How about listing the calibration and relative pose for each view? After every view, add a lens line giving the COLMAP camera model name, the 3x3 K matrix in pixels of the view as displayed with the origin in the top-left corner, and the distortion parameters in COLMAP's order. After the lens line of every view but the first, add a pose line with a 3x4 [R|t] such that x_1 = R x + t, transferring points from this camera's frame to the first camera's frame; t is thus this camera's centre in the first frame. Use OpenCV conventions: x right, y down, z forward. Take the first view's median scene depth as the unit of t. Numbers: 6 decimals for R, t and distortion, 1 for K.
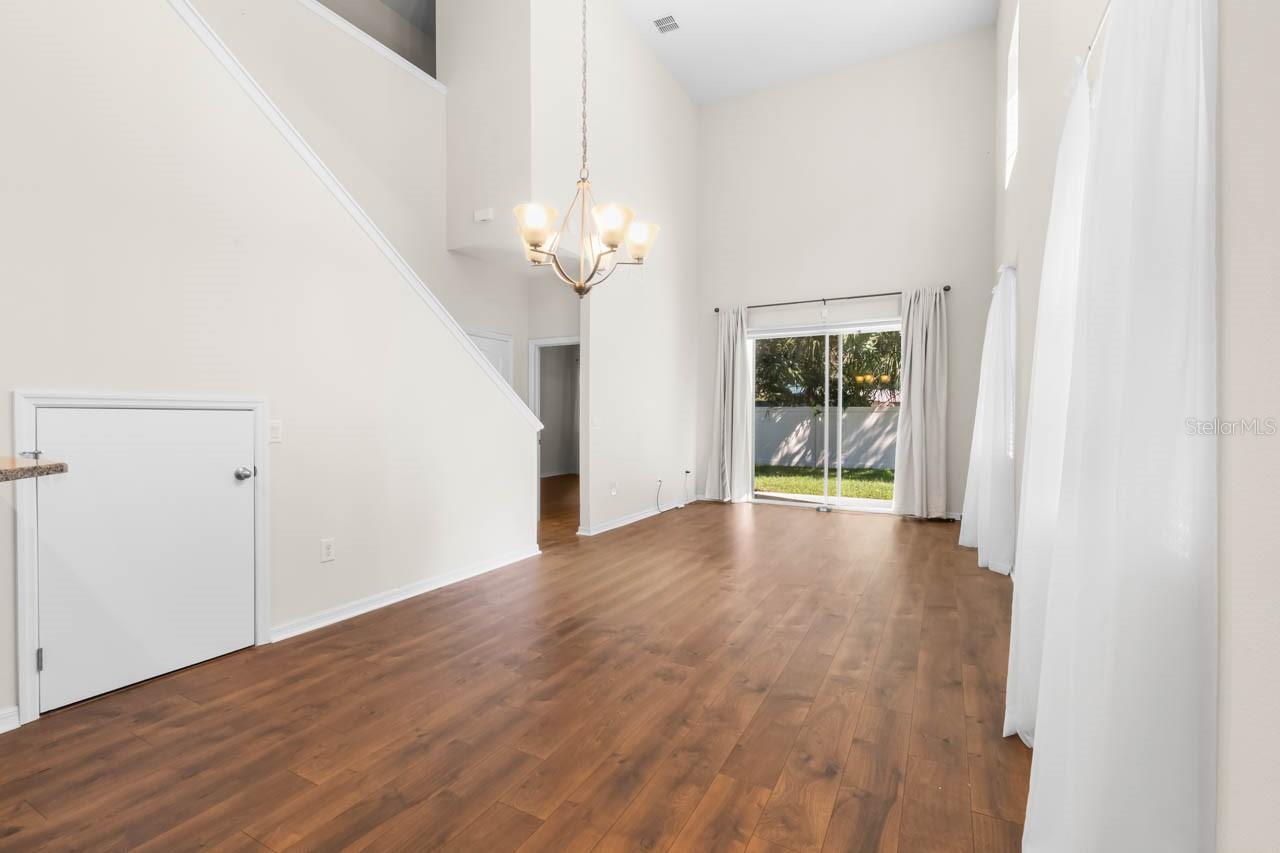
lens RADIAL K [[574.6, 0, 640.0], [0, 574.6, 426.5], [0, 0, 1]] dist [-0.000713, -0.000081]
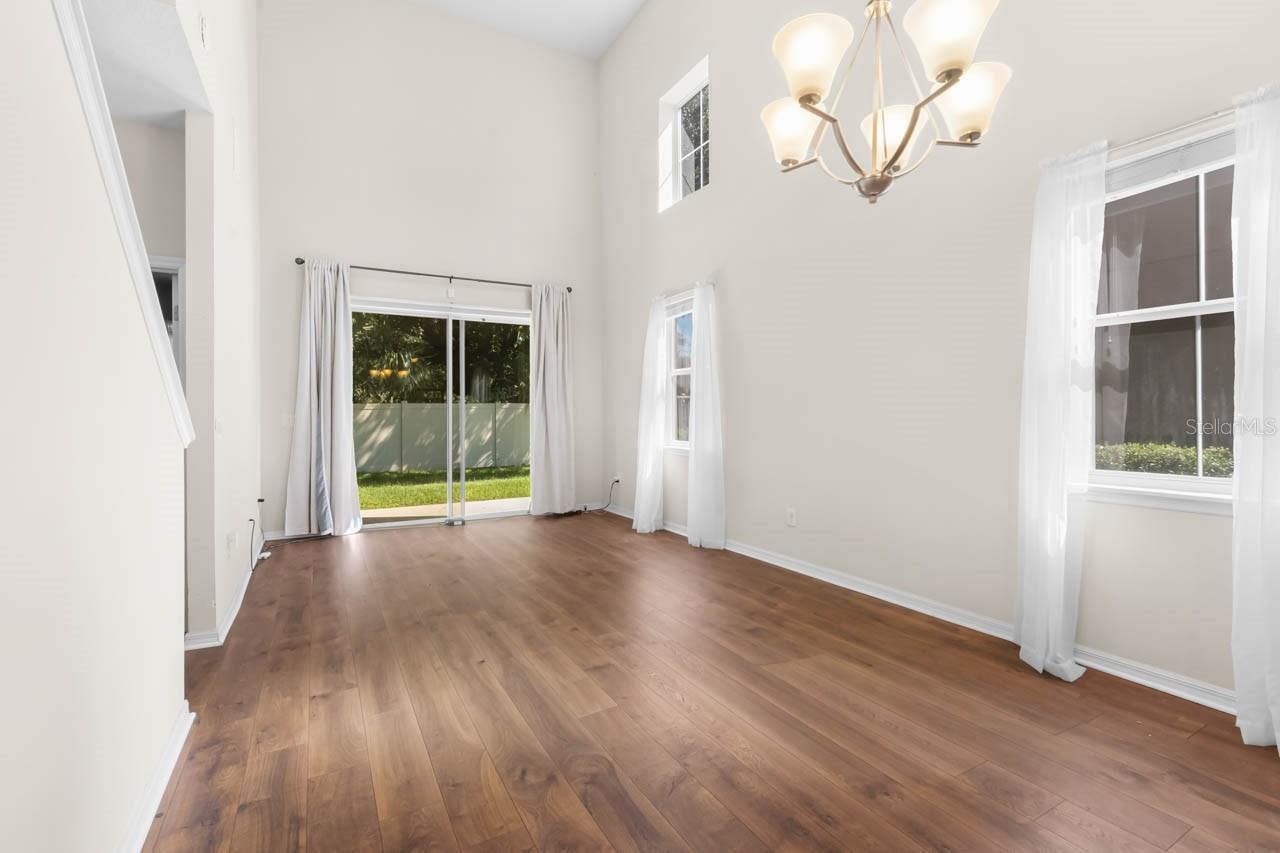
lens RADIAL K [[570.6, 0, 639.2], [0, 570.6, 406.4], [0, 0, 1]] dist [-0.000121, -0.000218]
pose [[0.536809, 0.006483, 0.843679, -0.250147], [0.021329, 0.999547, -0.021252, -0.004029], [-0.843434, 0.029403, 0.536427, 0.316696]]
